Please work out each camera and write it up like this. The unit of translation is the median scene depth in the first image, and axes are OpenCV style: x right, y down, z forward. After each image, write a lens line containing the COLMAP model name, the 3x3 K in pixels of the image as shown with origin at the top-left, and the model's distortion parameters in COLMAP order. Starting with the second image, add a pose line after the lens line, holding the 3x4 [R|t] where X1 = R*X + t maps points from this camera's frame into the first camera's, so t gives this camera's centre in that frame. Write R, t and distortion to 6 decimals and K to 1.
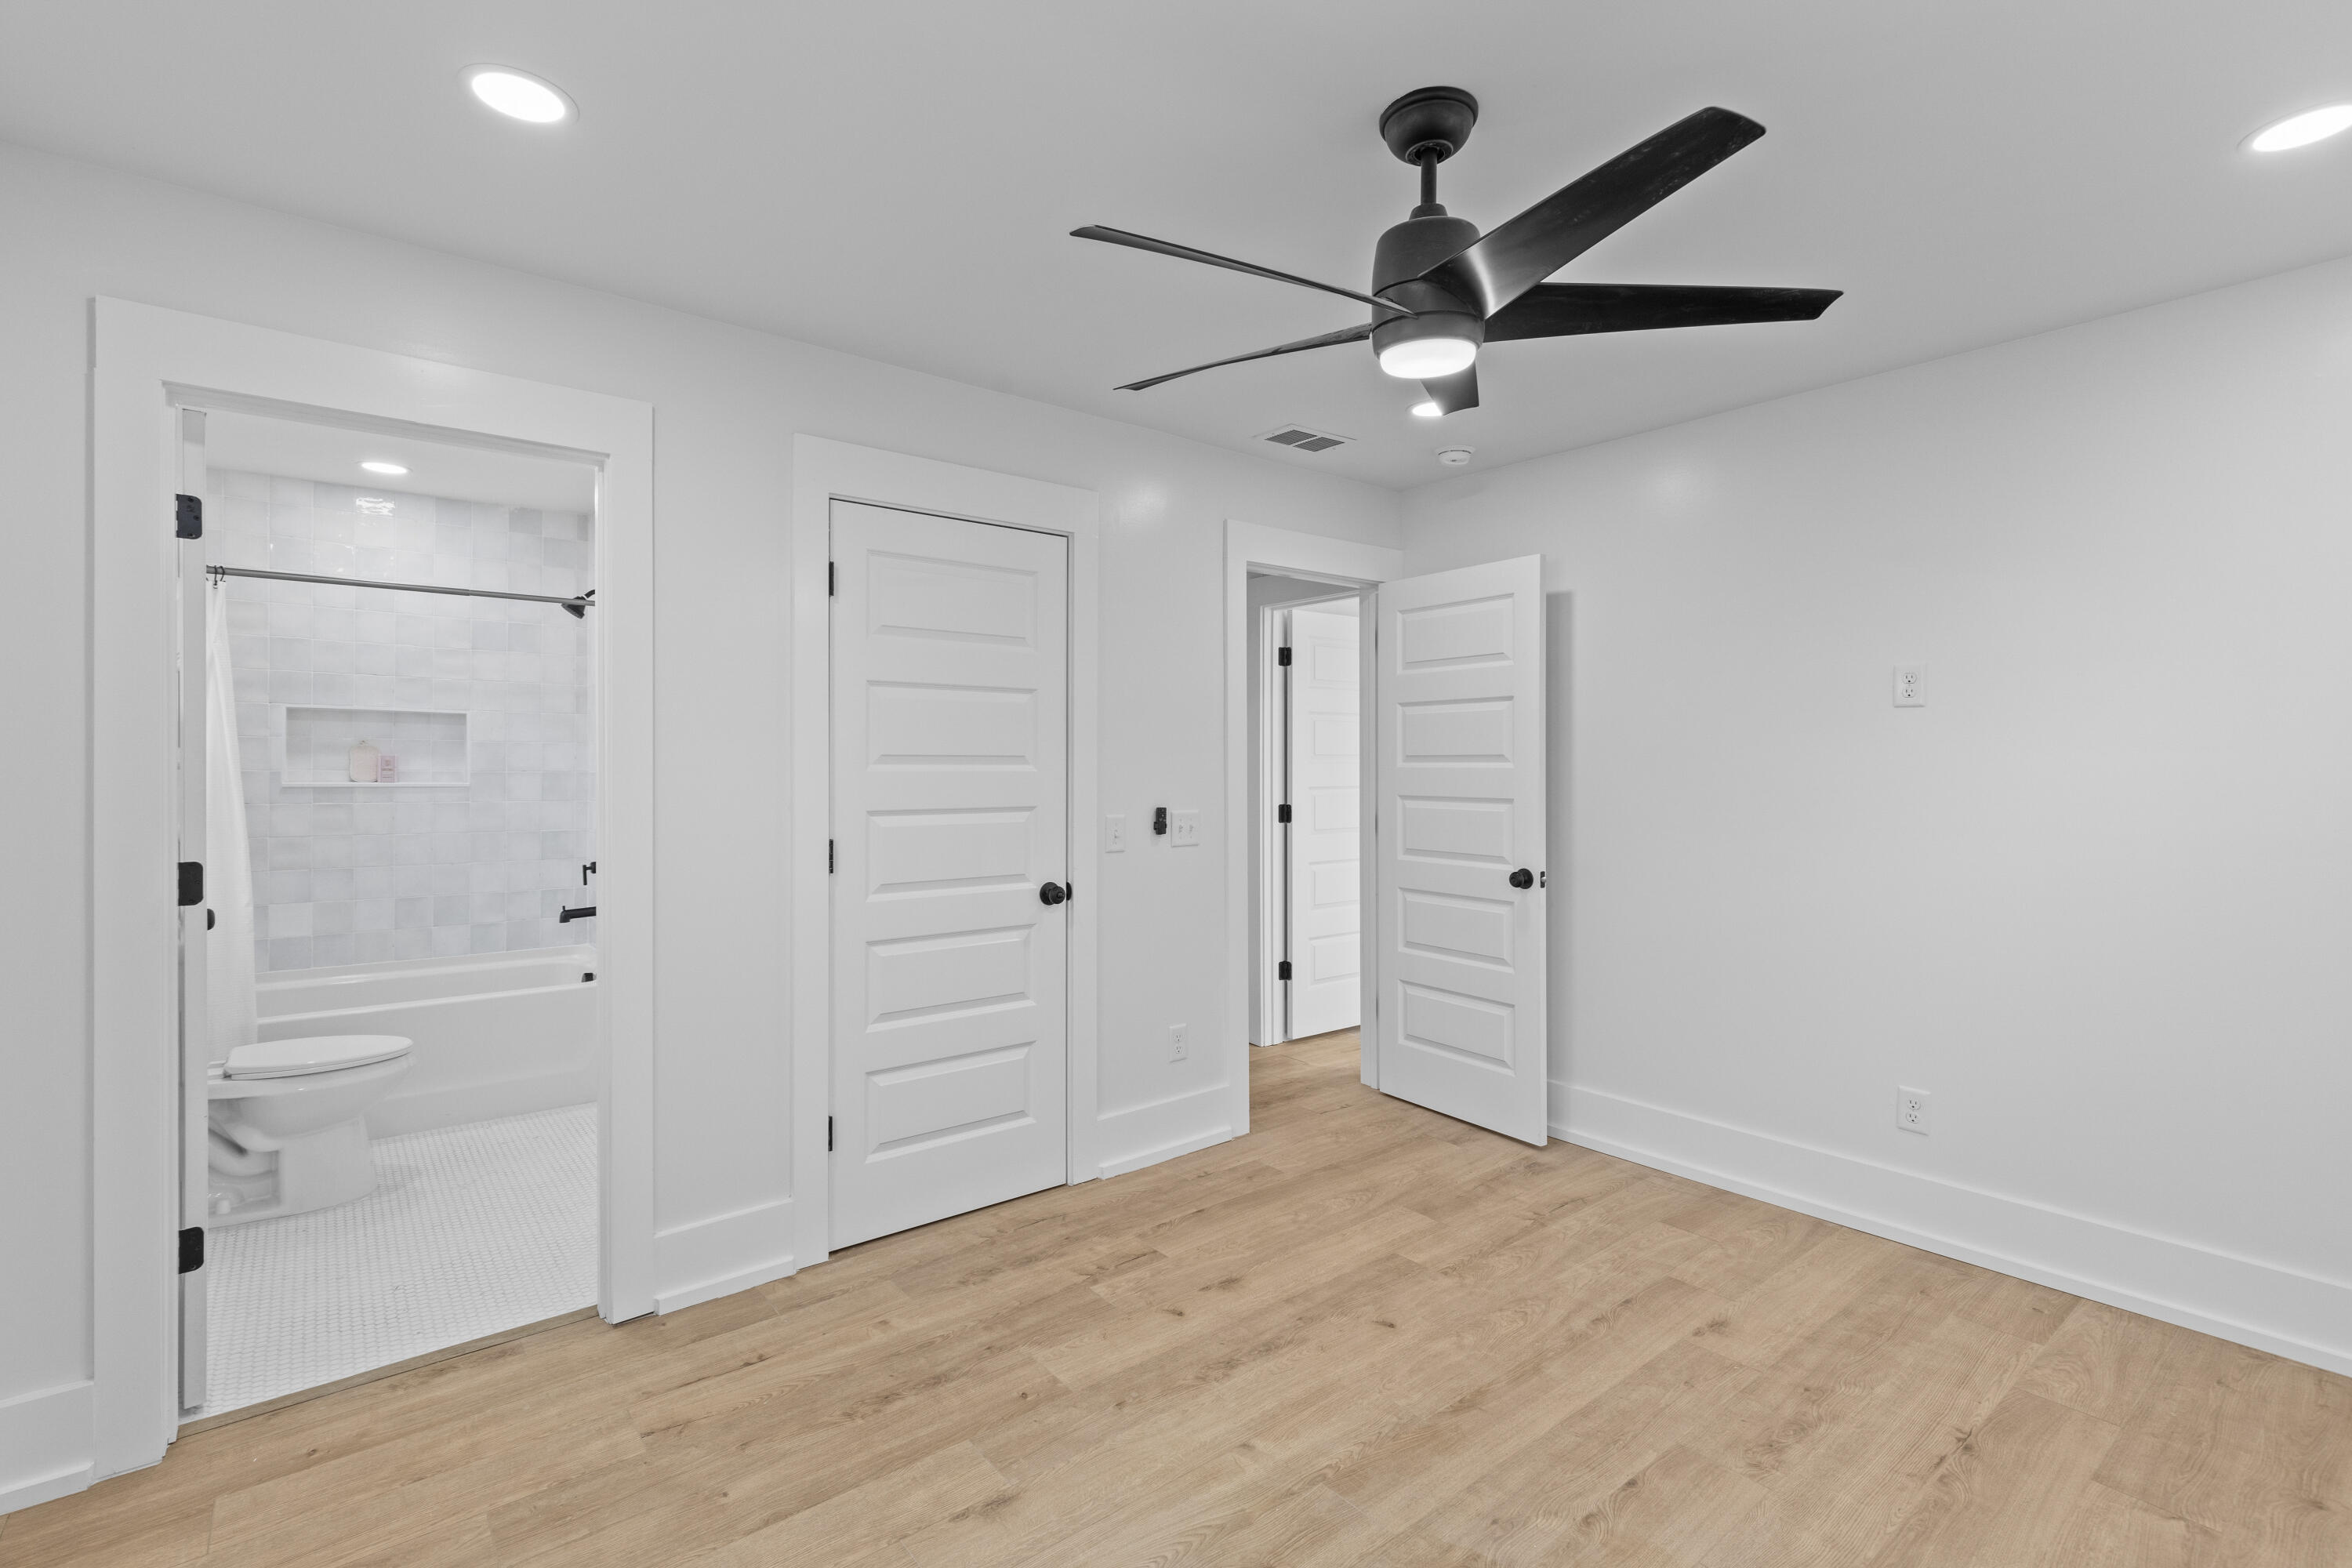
lens RADIAL K [[1068.8, 0, 1176.2], [0, 1068.8, 762.6], [0, 0, 1]] dist [0.007358, -0.001345]
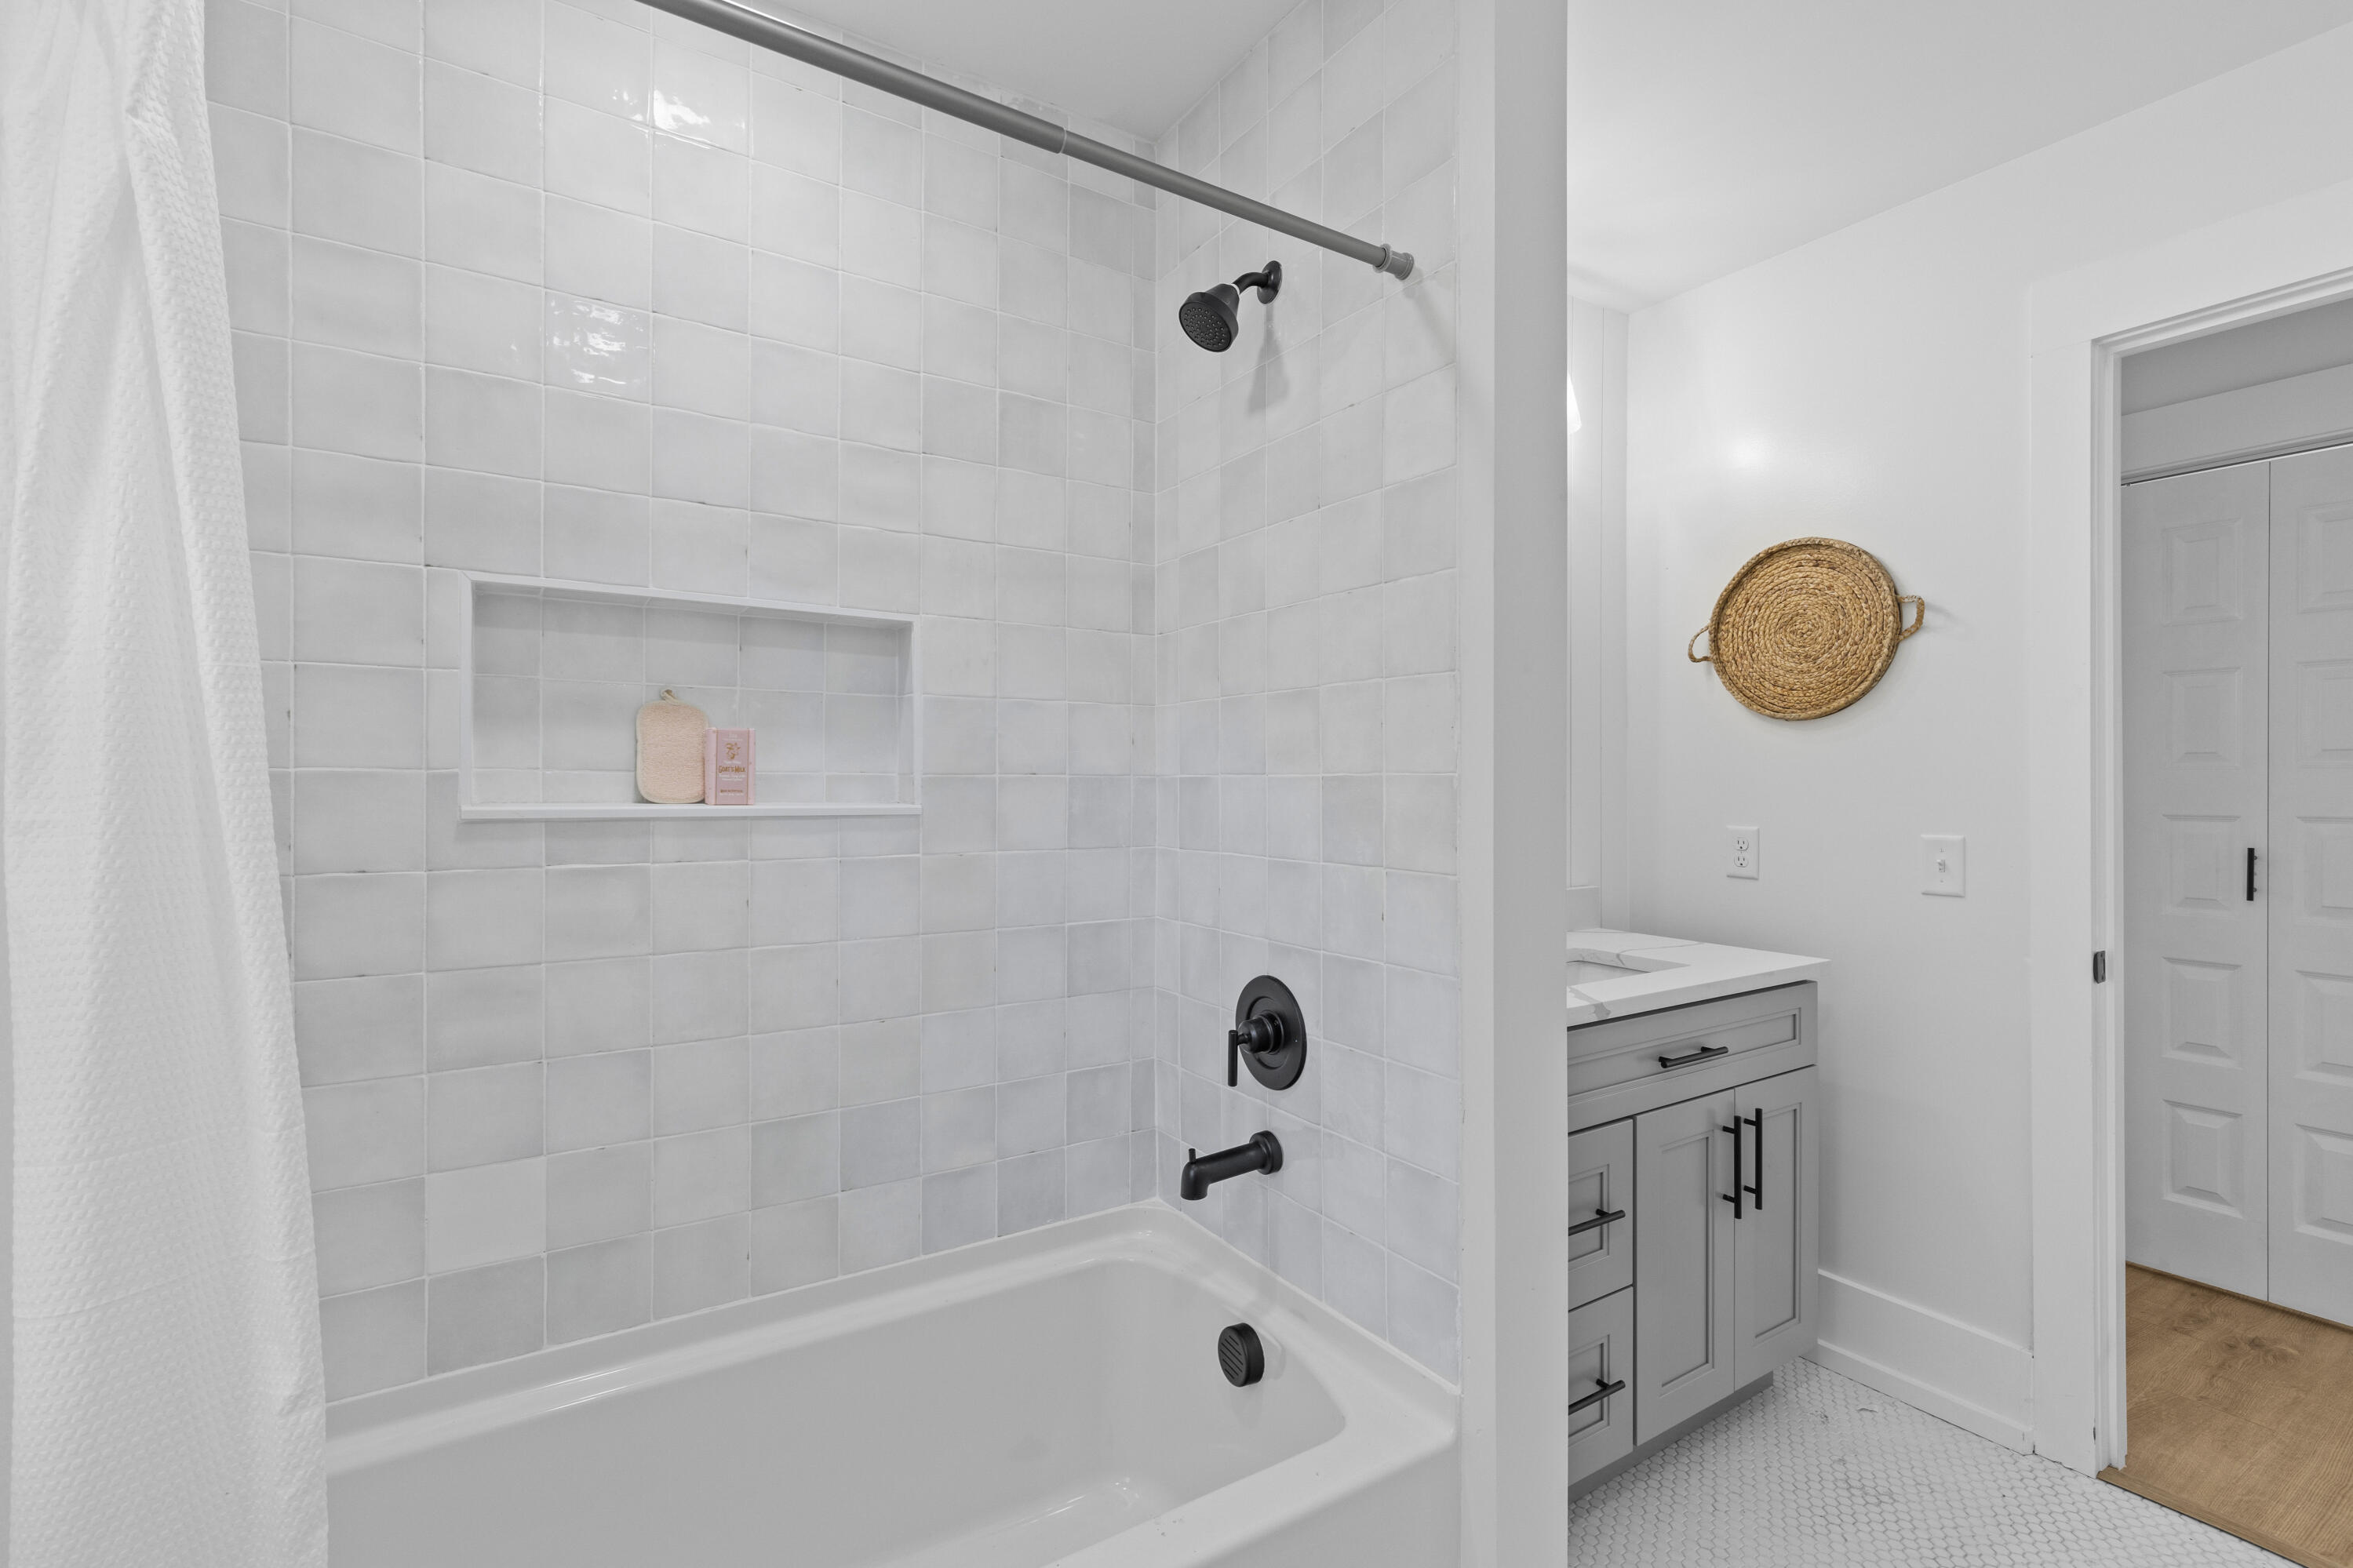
lens RADIAL K [[1060.7, 0, 1181.2], [0, 1060.7, 777.6], [0, 0, 1]] dist [0.005874, -0.000364]
pose [[0.994510, -0.006050, -0.104468, -0.562815], [0.005718, 0.999978, -0.003475, 0.011955], [0.104487, 0.002859, 0.994522, 0.678748]]
